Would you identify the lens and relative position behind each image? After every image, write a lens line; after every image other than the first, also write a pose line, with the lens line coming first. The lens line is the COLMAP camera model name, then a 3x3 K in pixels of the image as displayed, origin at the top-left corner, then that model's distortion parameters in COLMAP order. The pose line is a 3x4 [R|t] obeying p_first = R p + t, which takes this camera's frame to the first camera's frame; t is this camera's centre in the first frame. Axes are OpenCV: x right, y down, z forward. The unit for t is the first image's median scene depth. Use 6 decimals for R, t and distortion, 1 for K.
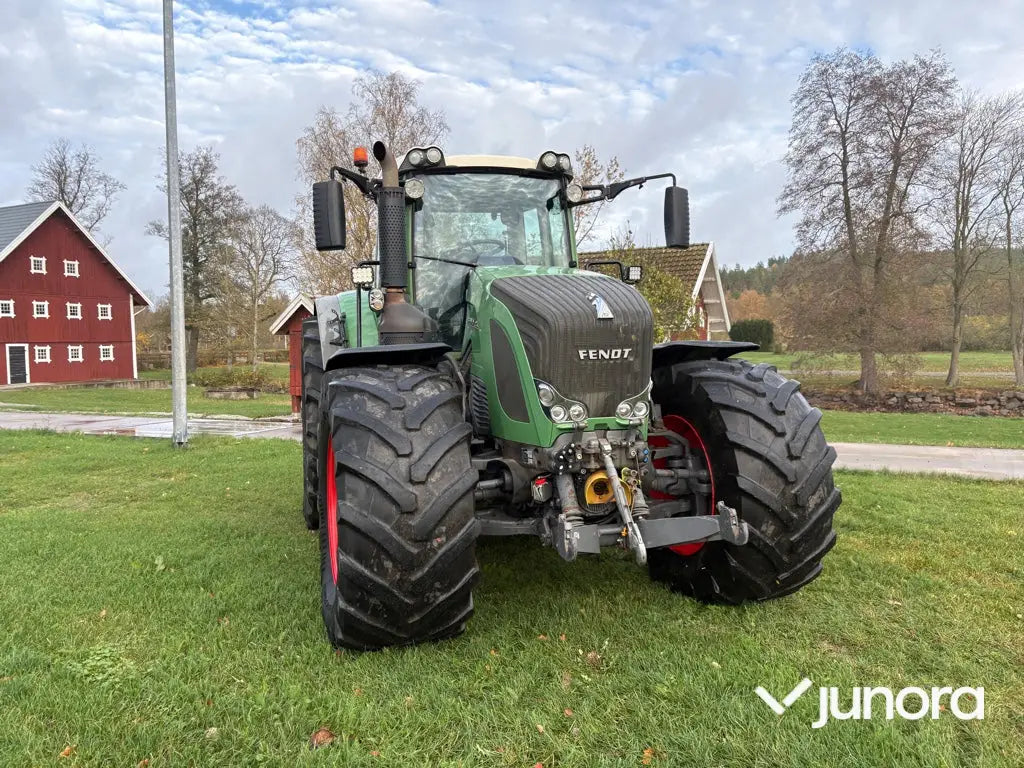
lens RADIAL K [[777.6, 0, 521.0], [0, 777.6, 378.2], [0, 0, 1]] dist [0.044479, -0.038291]
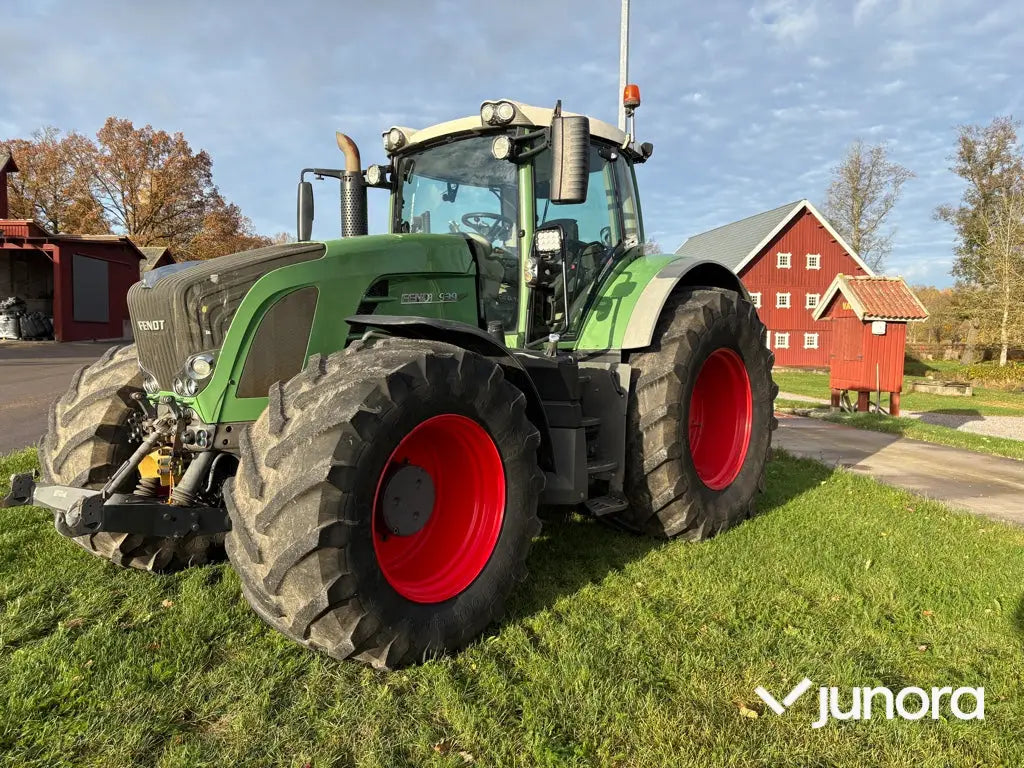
lens RADIAL K [[777.6, 0, 522.8], [0, 777.6, 394.7], [0, 0, 1]] dist [0.044479, -0.038291]
pose [[0.553804, 0.081826, -0.828617, 0.821521], [-0.054721, 0.996585, 0.061840, -0.022541], [0.830847, 0.011096, 0.556391, 0.574489]]
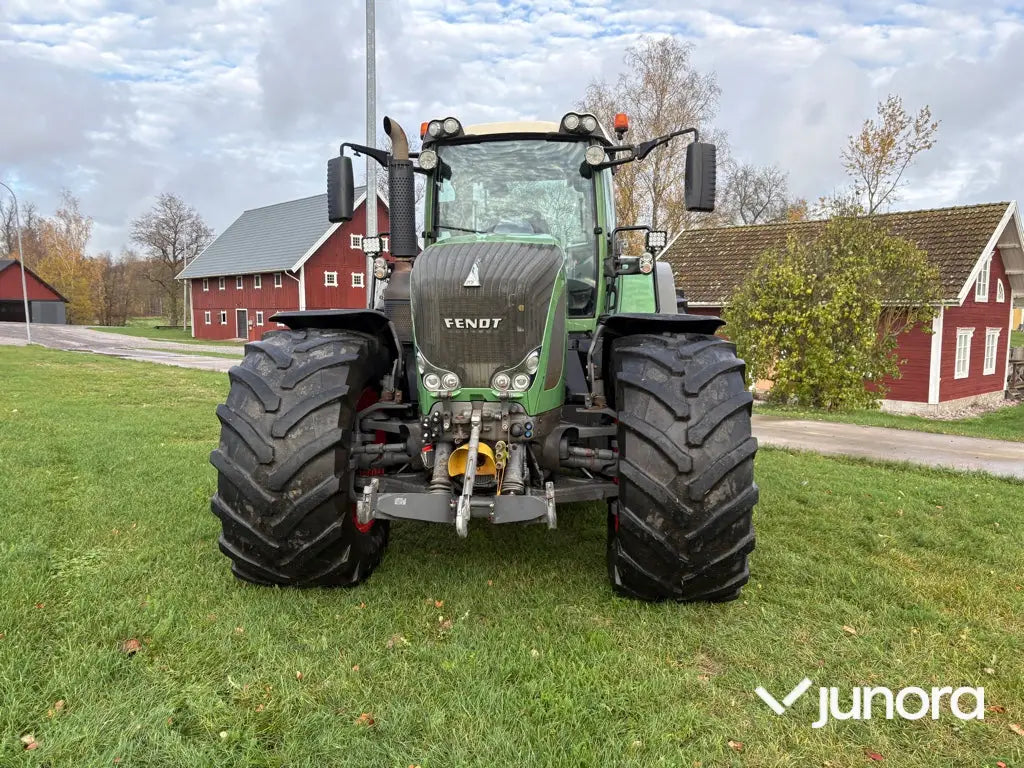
lens RADIAL K [[777.6, 0, 518.7], [0, 777.6, 382.7], [0, 0, 1]] dist [0.044479, -0.038291]
pose [[0.927255, 0.053187, -0.370634, 0.361203], [-0.037869, 0.998106, 0.048488, -0.004031], [0.372510, -0.030925, 0.927513, 0.078221]]
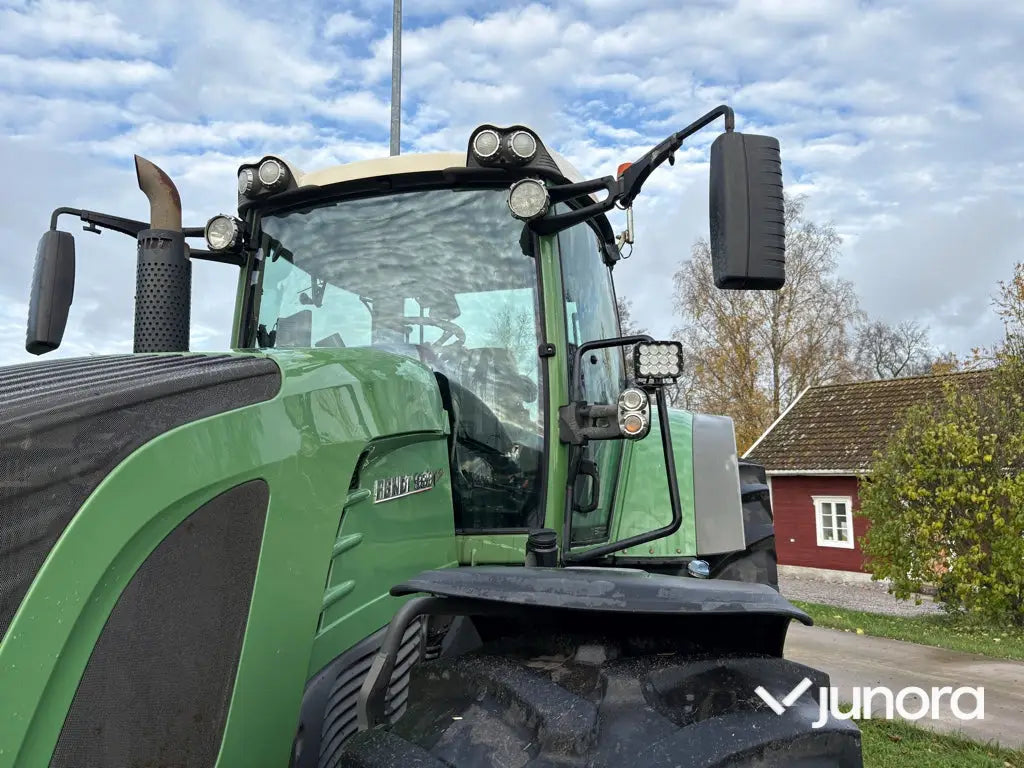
lens RADIAL K [[777.6, 0, 517.7], [0, 777.6, 384.4], [0, 0, 1]] dist [0.044479, -0.038291]
pose [[0.853946, -0.054321, -0.517519, 0.305717], [-0.032155, 0.987127, -0.156672, -0.058802], [0.519368, 0.150430, 0.841206, 0.647220]]
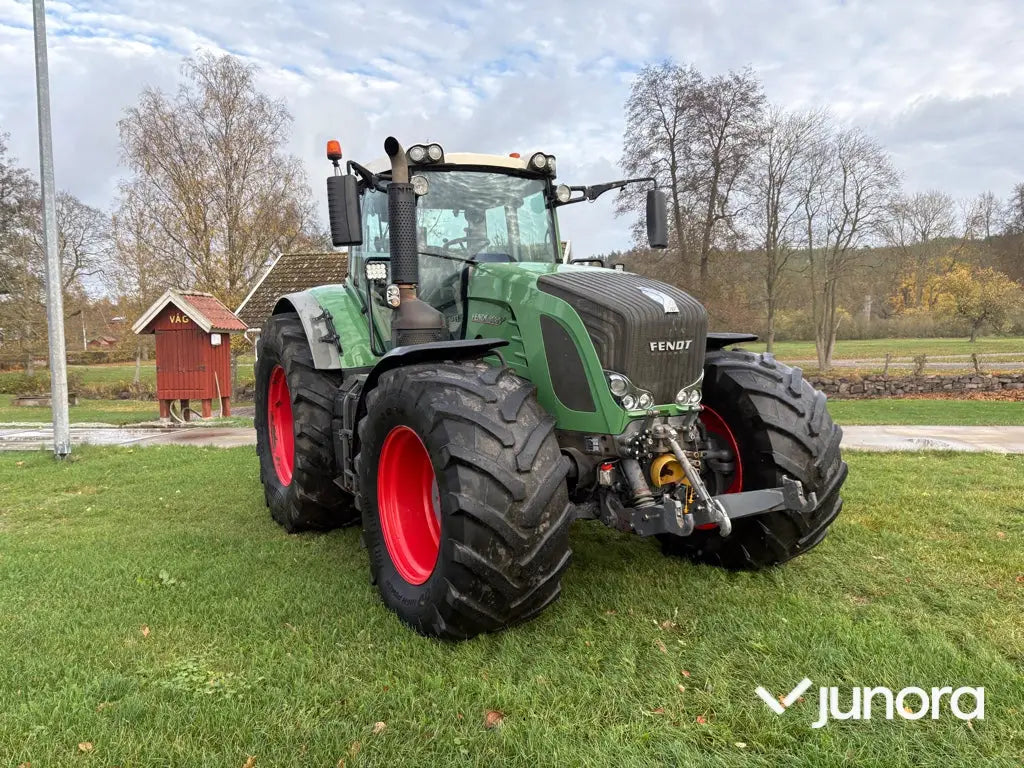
lens RADIAL K [[777.6, 0, 521.2], [0, 777.6, 380.2], [0, 0, 1]] dist [0.044479, -0.038291]
pose [[0.976050, -0.025578, 0.216036, -0.226025], [0.023995, 0.999663, 0.009946, 0.000801], [-0.216218, -0.004524, 0.976335, -0.008461]]
